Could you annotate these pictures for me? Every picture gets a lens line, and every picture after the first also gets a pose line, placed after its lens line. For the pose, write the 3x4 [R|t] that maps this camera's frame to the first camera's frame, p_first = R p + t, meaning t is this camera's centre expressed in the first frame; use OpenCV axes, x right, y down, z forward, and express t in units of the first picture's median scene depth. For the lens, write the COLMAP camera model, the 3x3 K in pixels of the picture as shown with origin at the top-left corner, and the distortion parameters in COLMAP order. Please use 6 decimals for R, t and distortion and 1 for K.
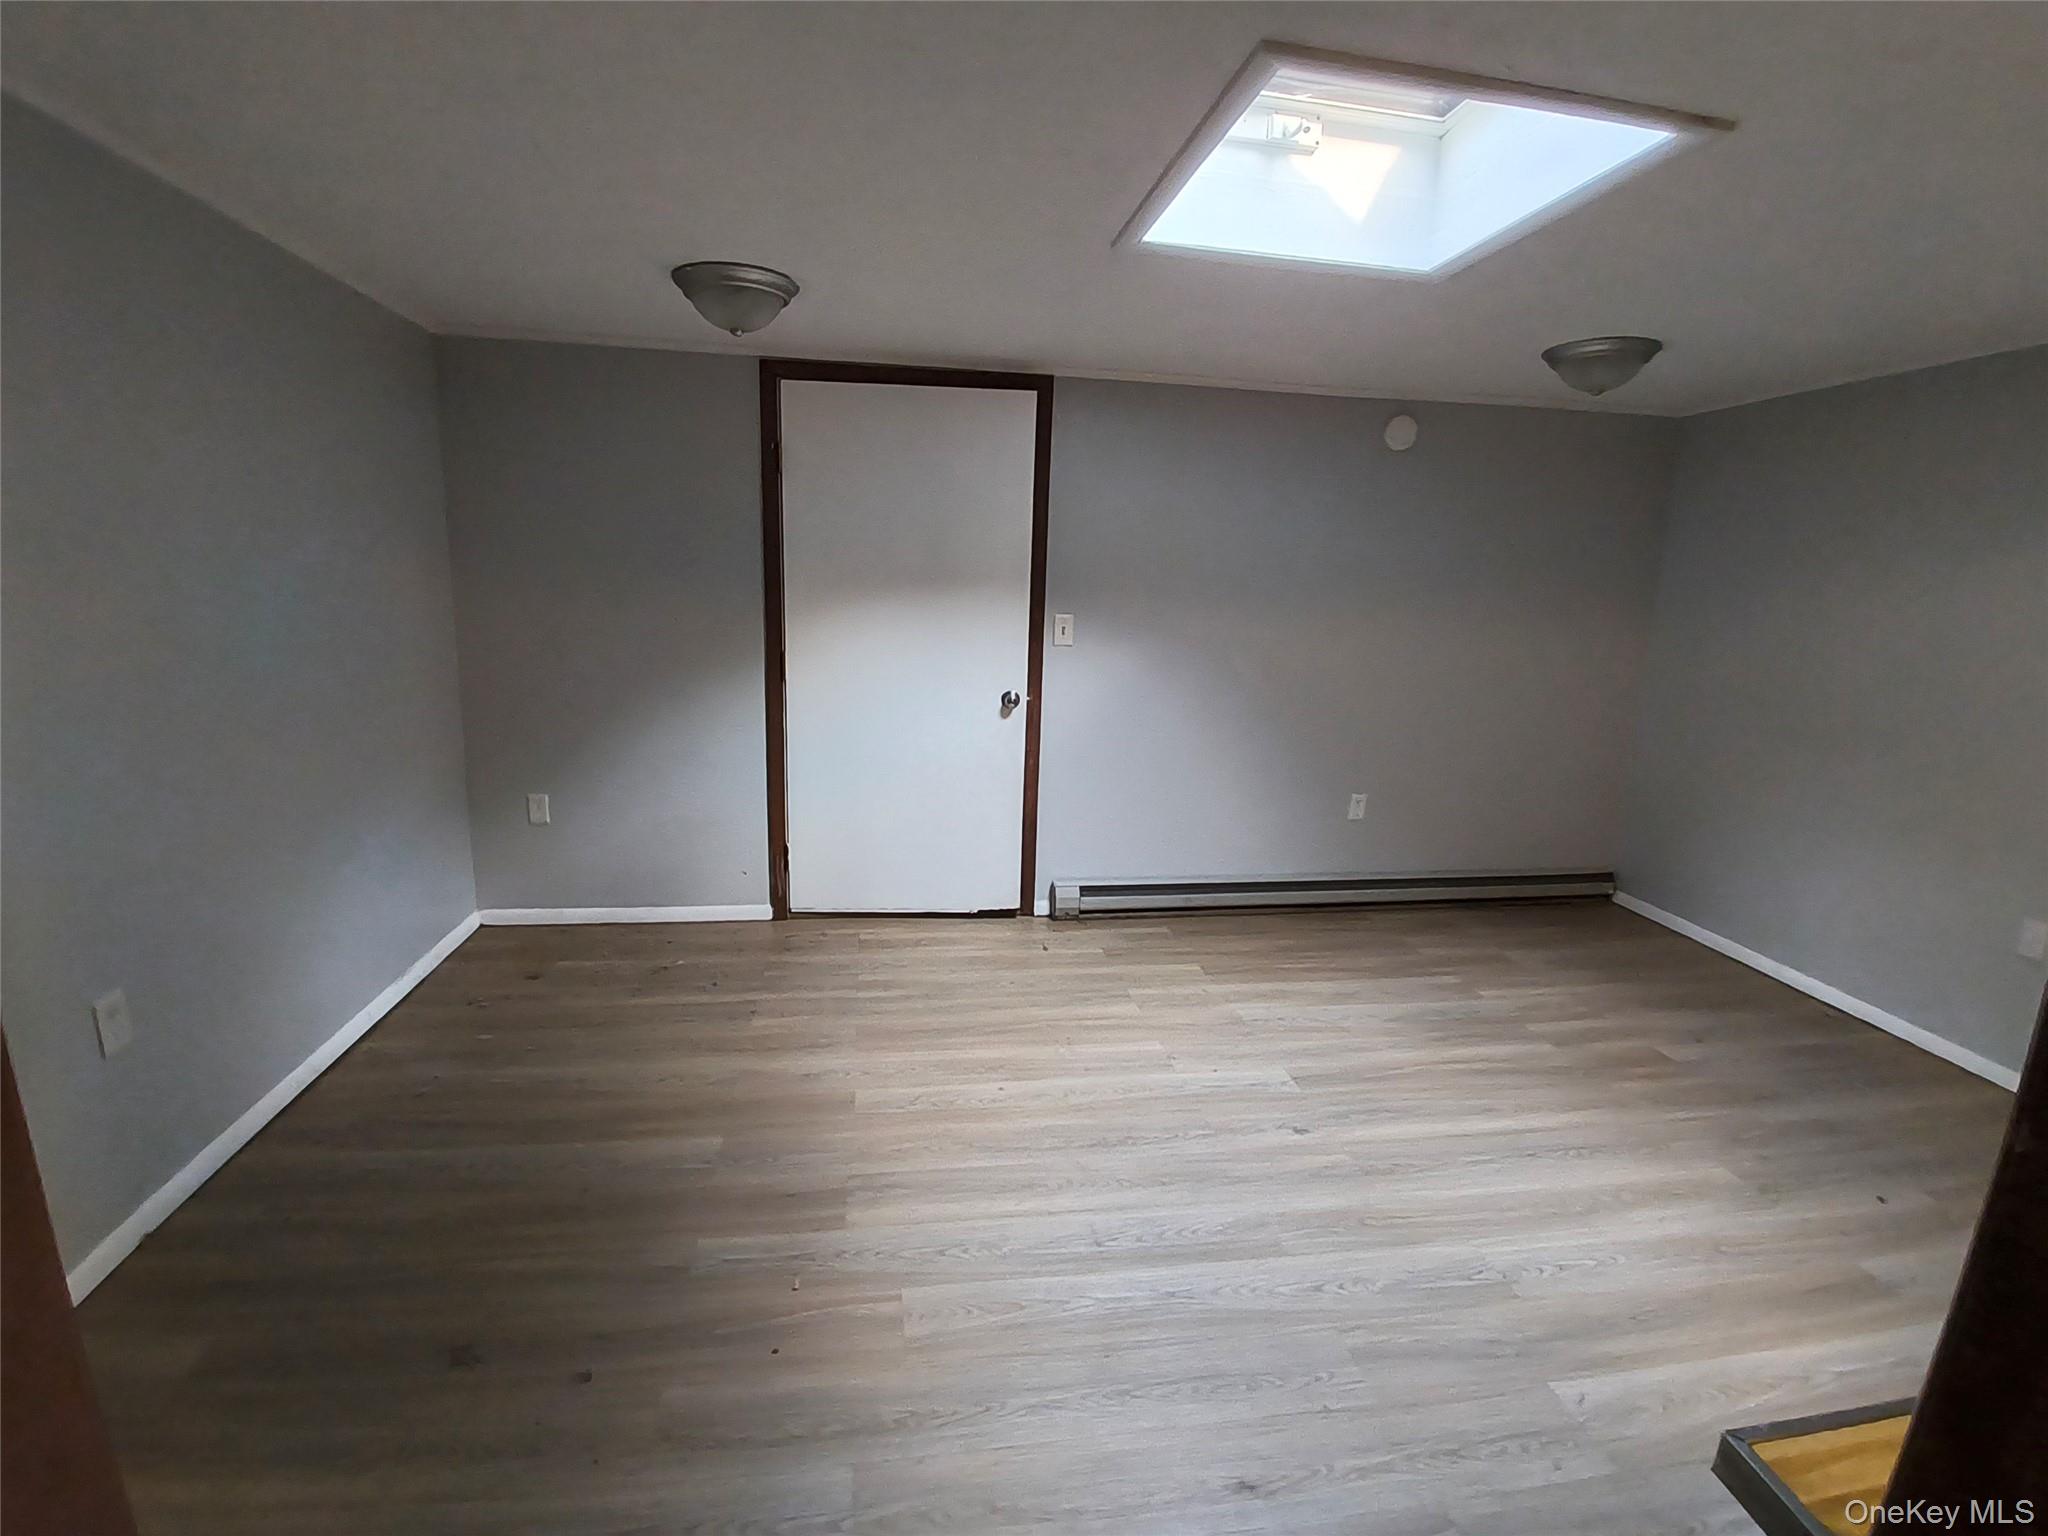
lens RADIAL K [[962.4, 0, 1024.0], [0, 962.4, 768.0], [0, 0, 1]] dist [0.000912, -0.018850]
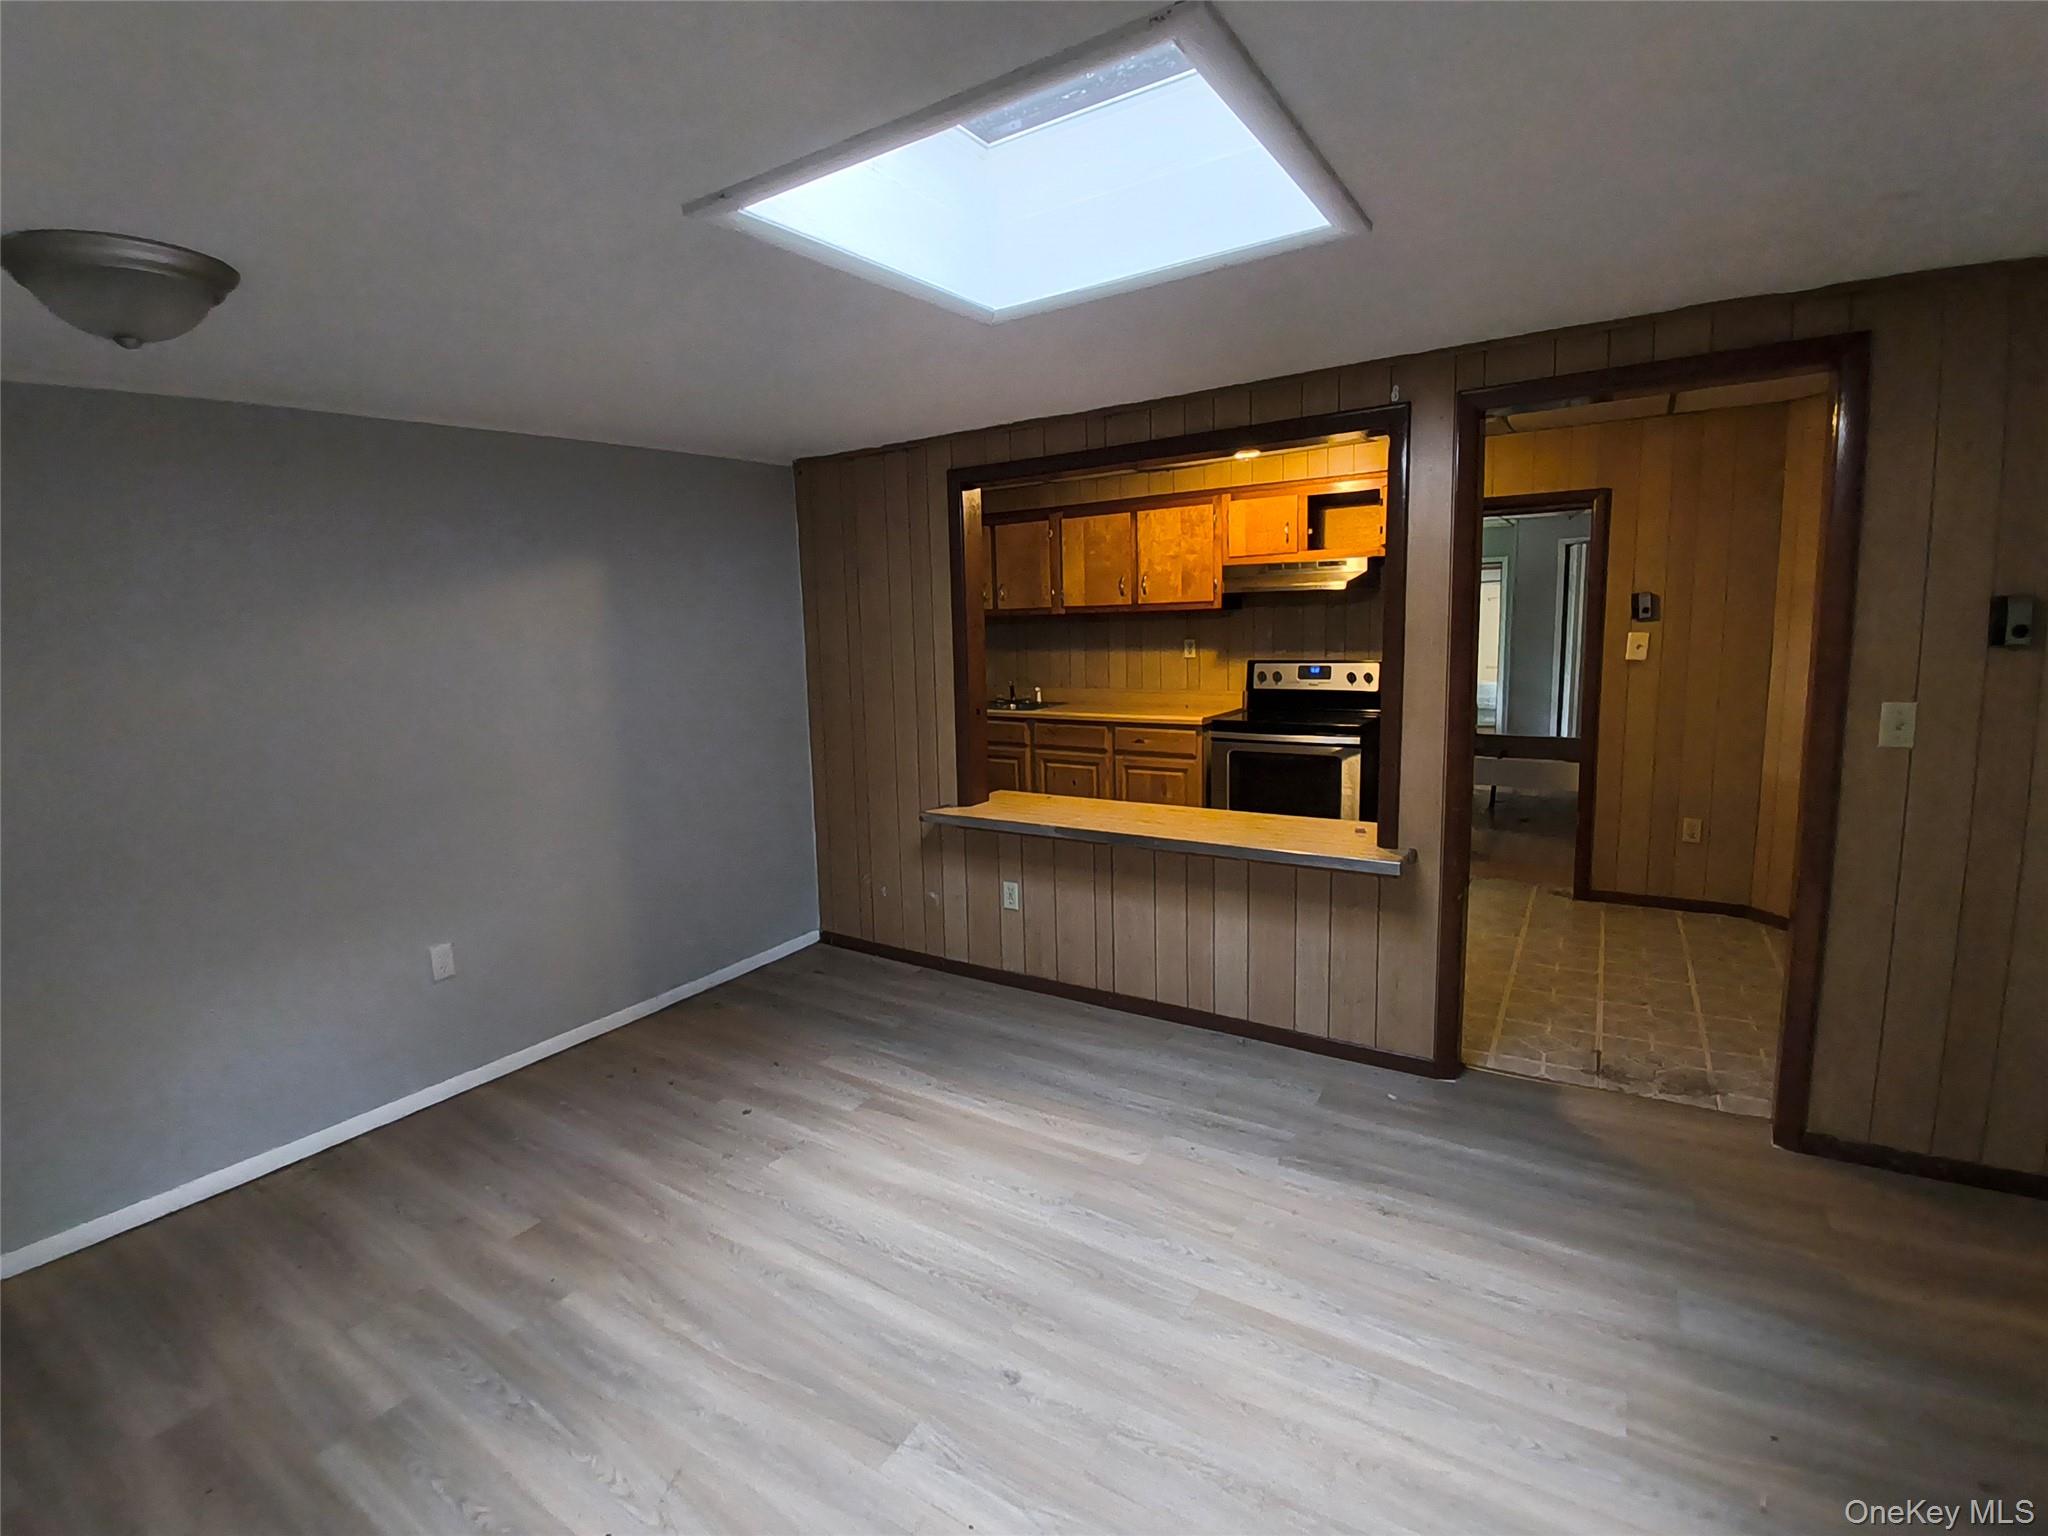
lens RADIAL K [[962.4, 0, 1024.0], [0, 962.4, 768.0], [0, 0, 1]] dist [0.000912, -0.018850]
pose [[-0.755946, -0.106394, 0.645930, -0.180042], [0.141071, 0.937046, 0.319443, -0.356148], [-0.639253, 0.332604, -0.693347, 1.529131]]
